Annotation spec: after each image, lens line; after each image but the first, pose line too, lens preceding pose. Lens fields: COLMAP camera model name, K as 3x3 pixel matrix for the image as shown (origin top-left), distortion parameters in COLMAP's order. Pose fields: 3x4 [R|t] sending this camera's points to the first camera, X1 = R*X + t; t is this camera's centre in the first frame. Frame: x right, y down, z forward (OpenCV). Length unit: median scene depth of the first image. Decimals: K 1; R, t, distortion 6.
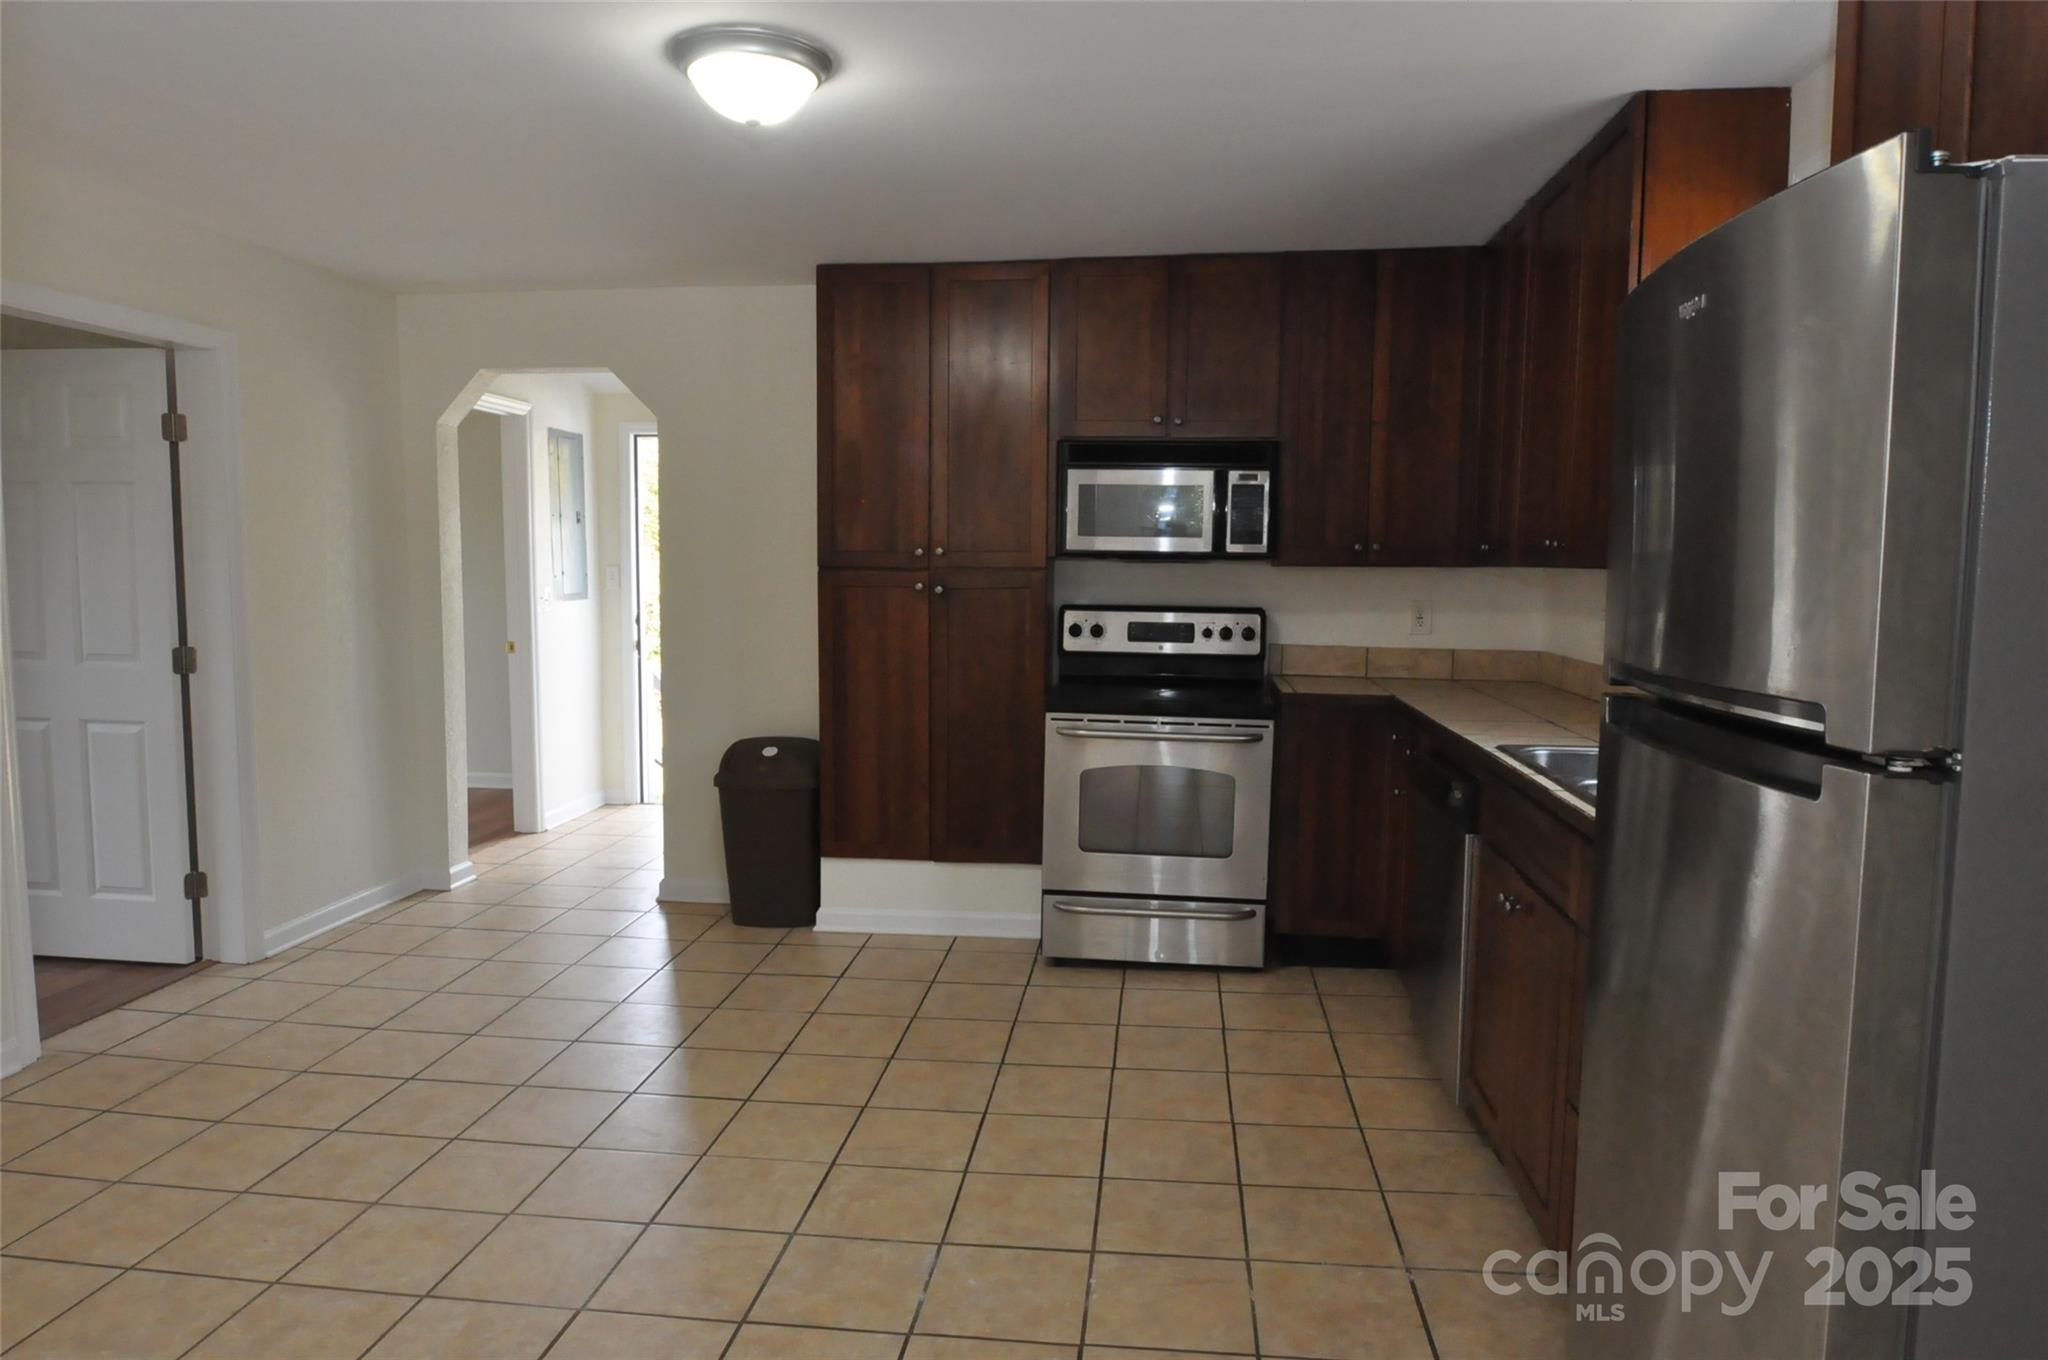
lens RADIAL K [[1262.6, 0, 1019.1], [0, 1262.6, 674.3], [0, 0, 1]] dist [-0.006956, -0.007249]
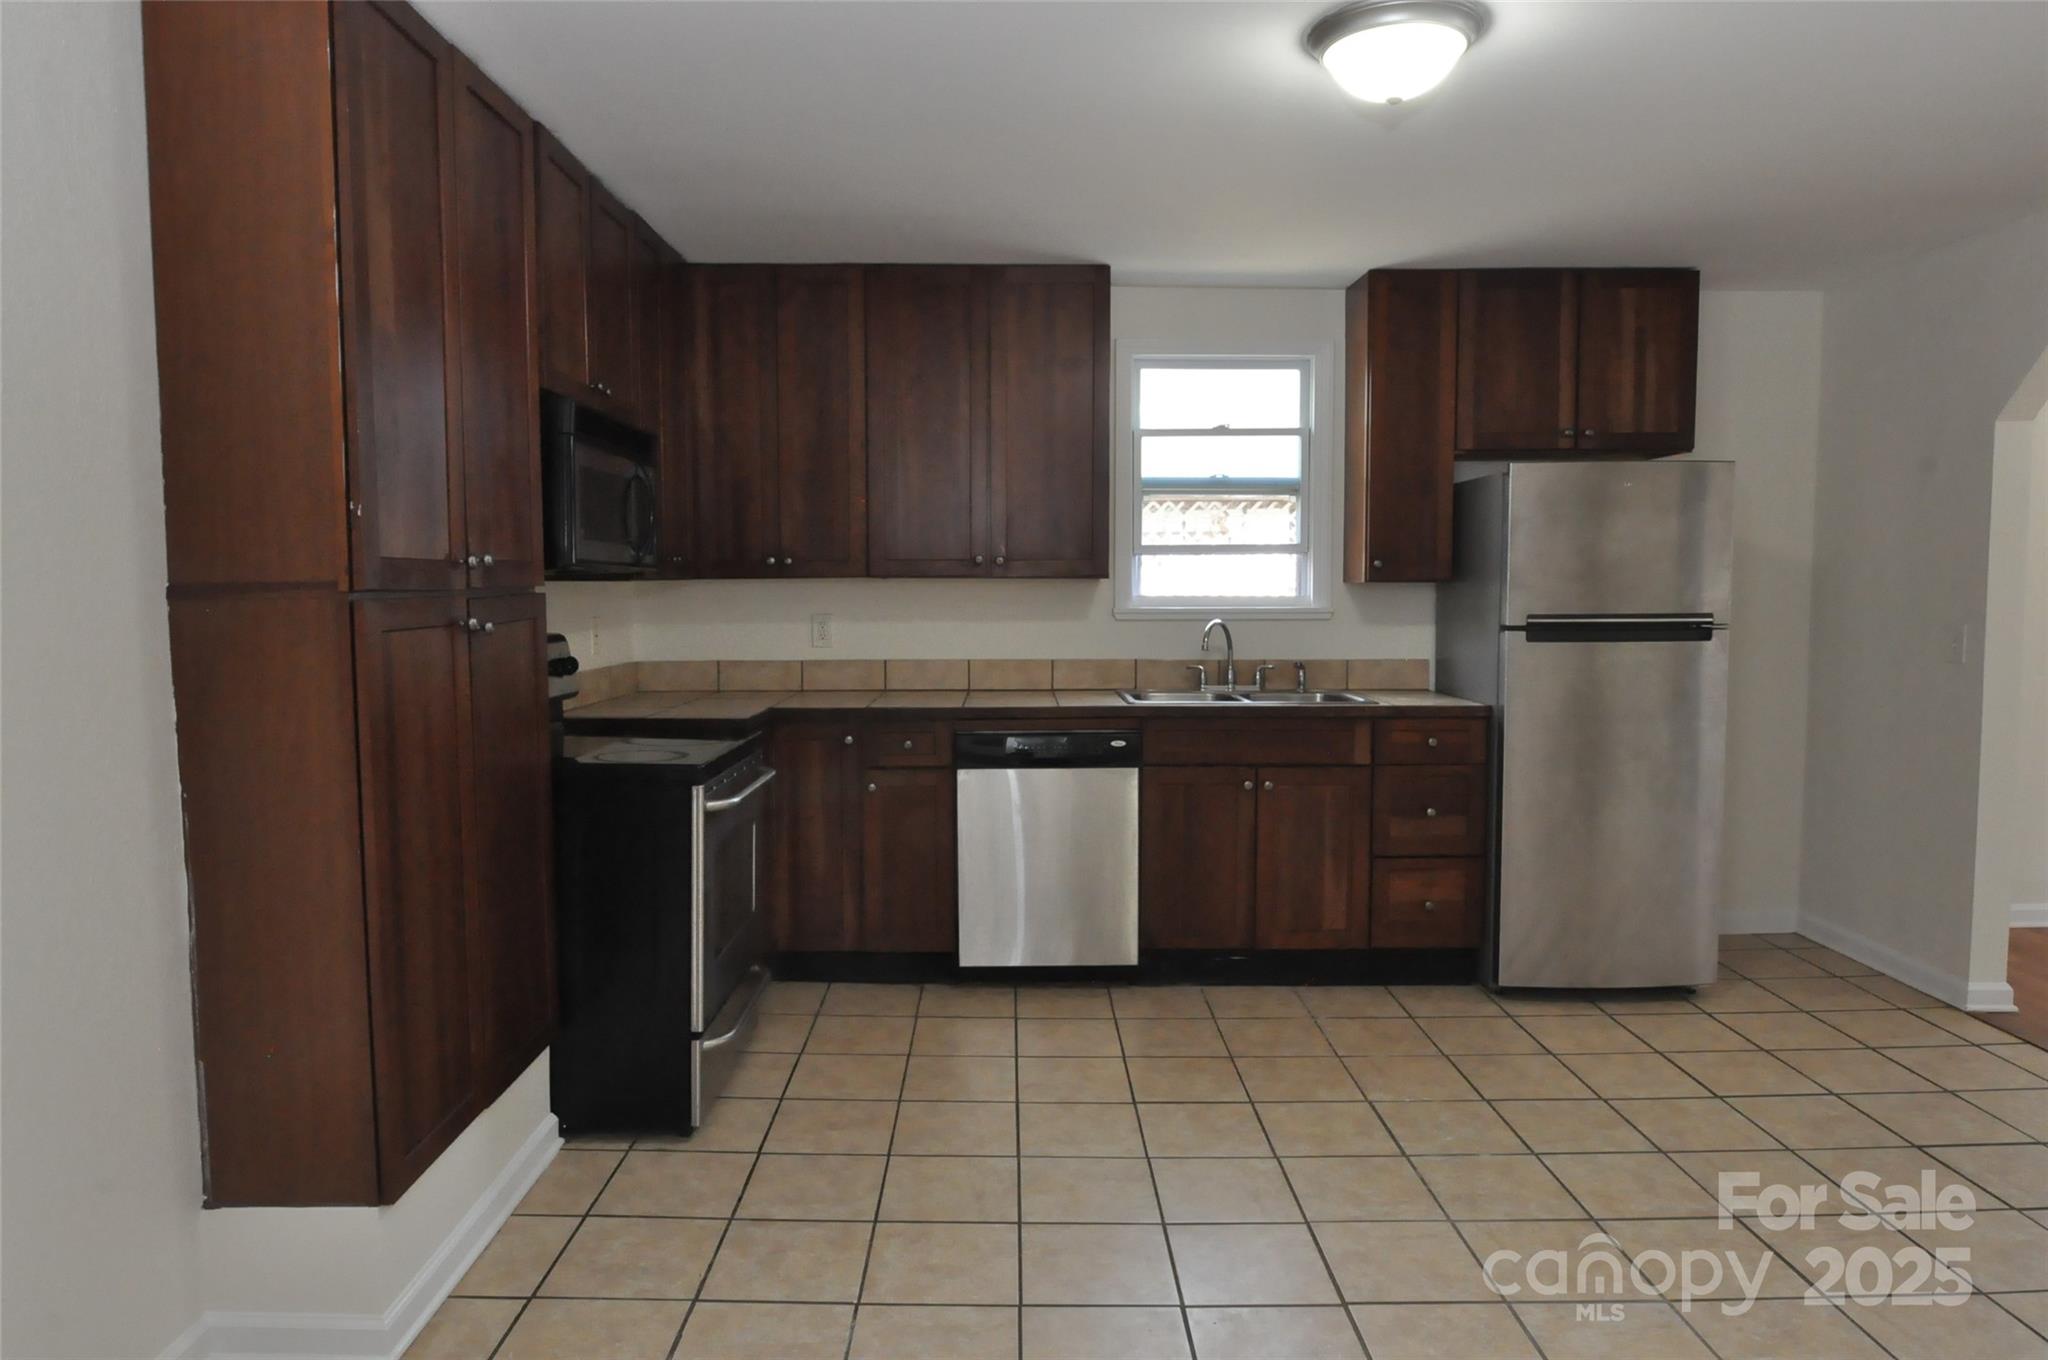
lens RADIAL K [[1262.6, 0, 1026.6], [0, 1262.6, 678.0], [0, 0, 1]] dist [-0.006956, -0.007249]
pose [[-0.116773, -0.086772, 0.989361, -0.707949], [0.092238, 0.990923, 0.097795, -0.085098], [-0.988866, 0.102677, -0.107709, 0.884579]]
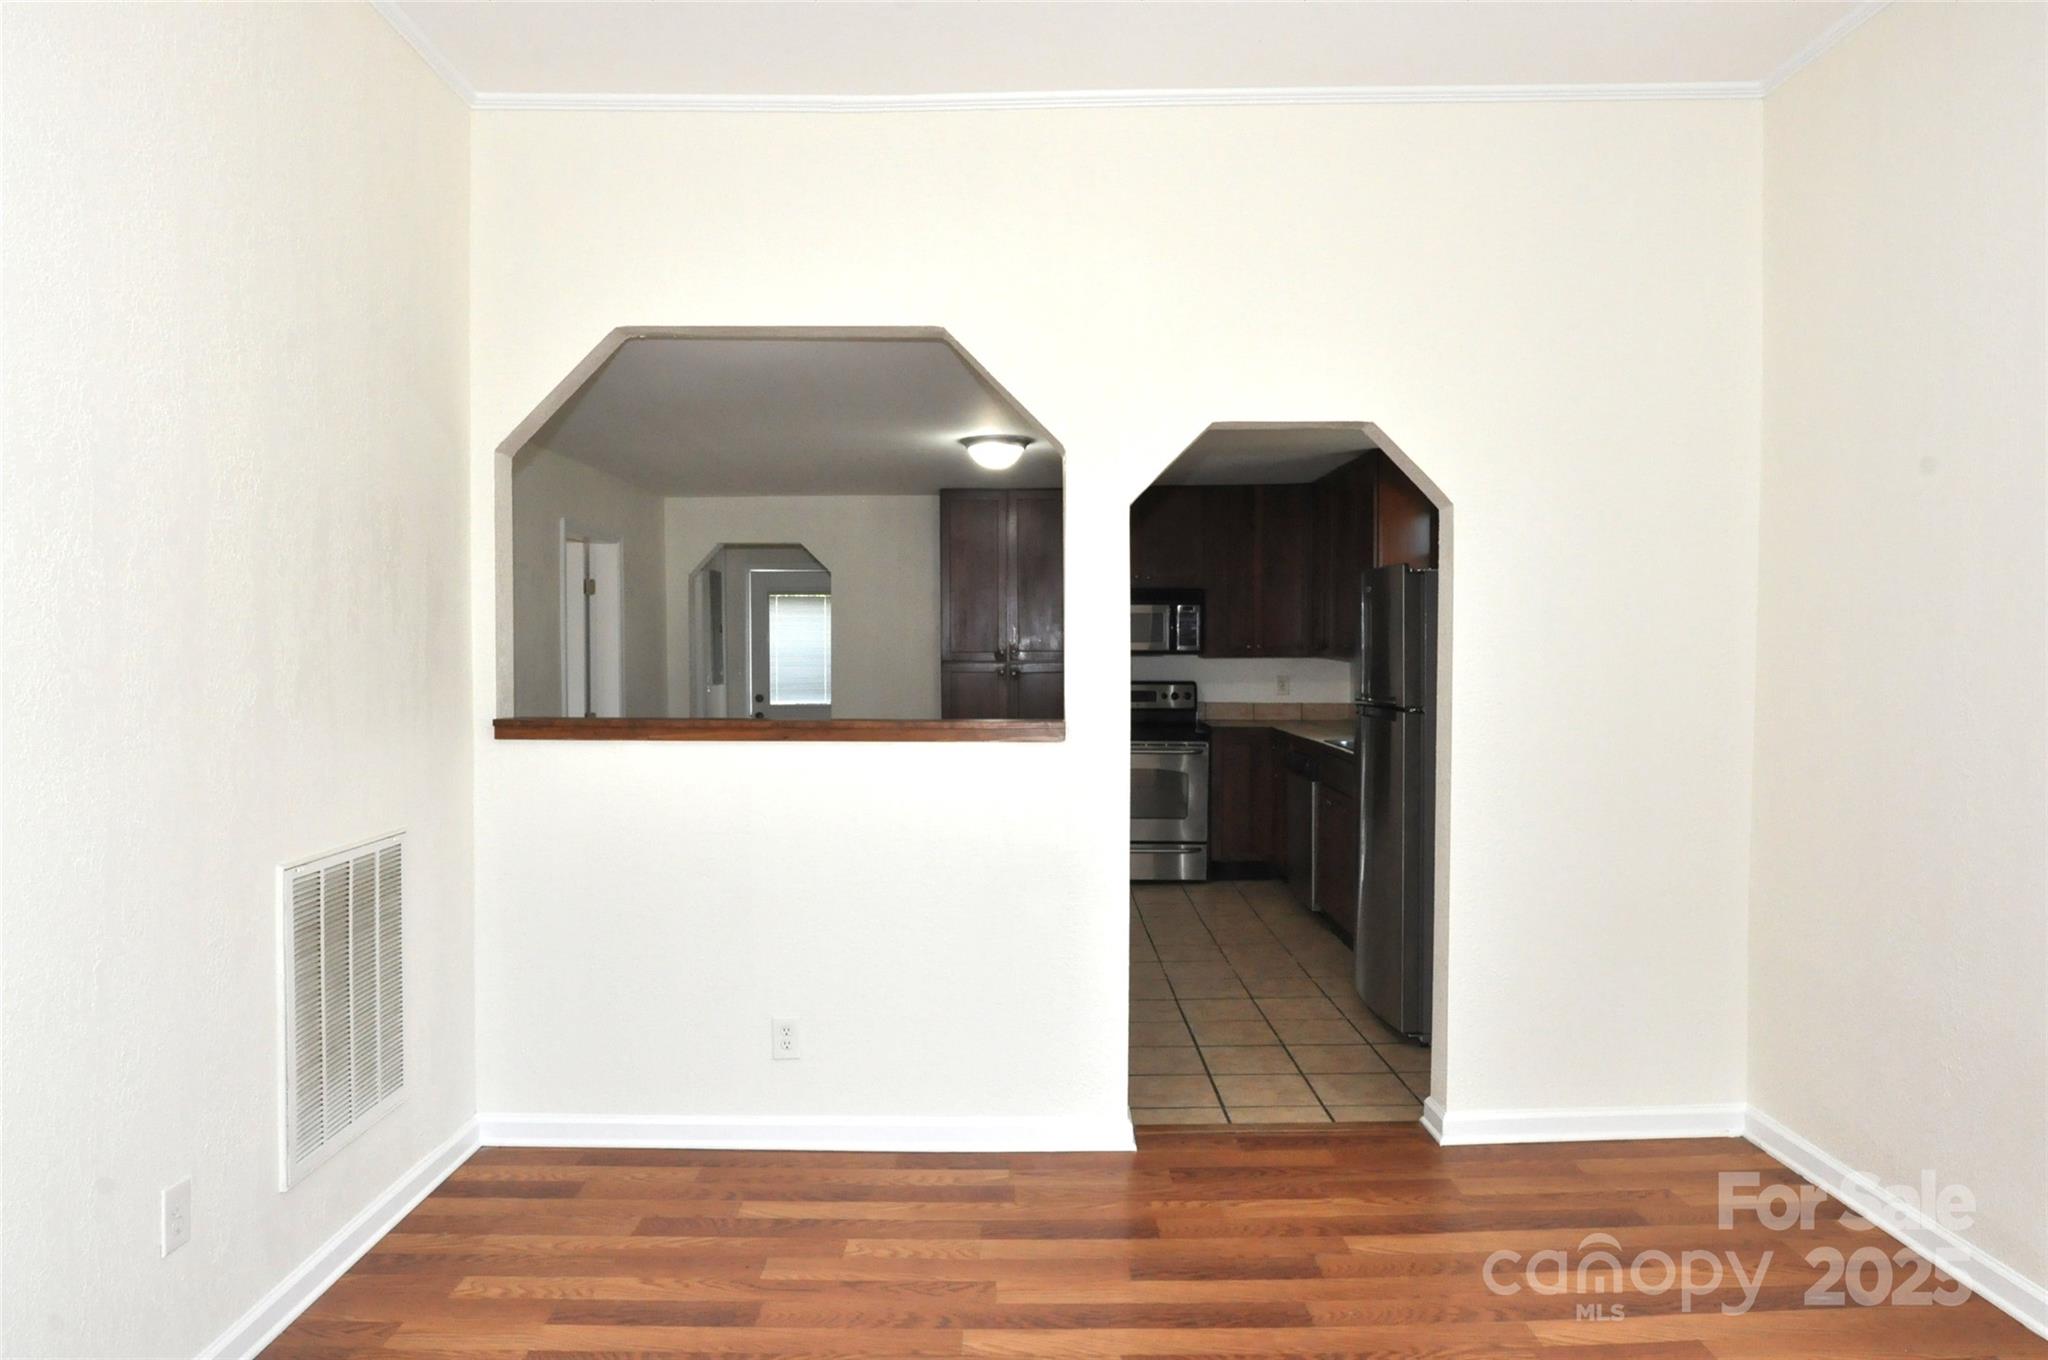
lens RADIAL K [[1262.6, 0, 1018.9], [0, 1262.6, 675.4], [0, 0, 1]] dist [-0.006956, -0.007249]
pose [[0.993201, -0.015928, 0.115320, -0.274554], [0.023393, 0.997697, -0.063674, 0.049381], [-0.114040, 0.065939, 0.991286, -0.771537]]
